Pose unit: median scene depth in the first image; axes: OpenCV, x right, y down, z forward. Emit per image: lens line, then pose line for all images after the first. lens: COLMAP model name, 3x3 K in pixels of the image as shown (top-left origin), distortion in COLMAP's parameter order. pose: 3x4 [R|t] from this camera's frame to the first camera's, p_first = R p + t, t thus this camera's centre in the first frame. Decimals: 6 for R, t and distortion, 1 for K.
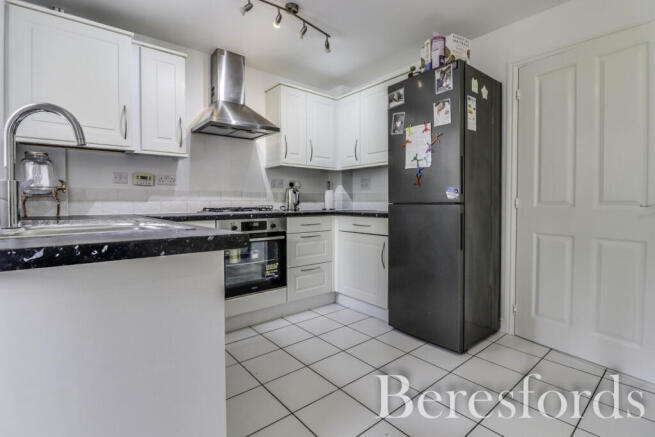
lens RADIAL K [[311.4, 0, 325.0], [0, 311.4, 211.1], [0, 0, 1]] dist [-0.000123, -0.000493]
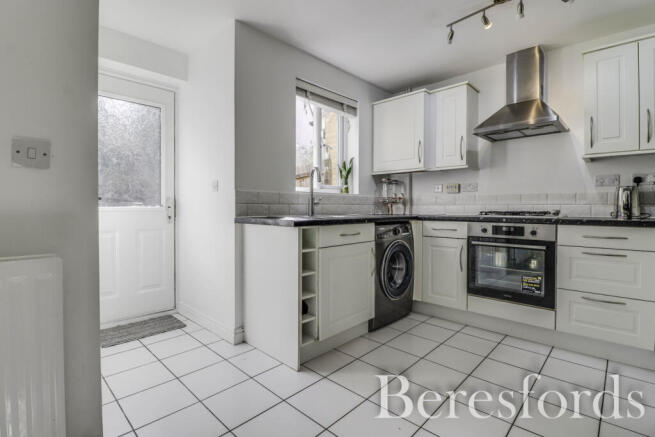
lens RADIAL K [[311.4, 0, 325.0], [0, 311.4, 211.1], [0, 0, 1]] dist [-0.000123, -0.000493]
pose [[0.110601, 0.012954, -0.993780, 0.620204], [-0.030360, 0.999492, 0.009649, -0.004106], [0.993401, 0.029104, 0.110938, 0.317278]]
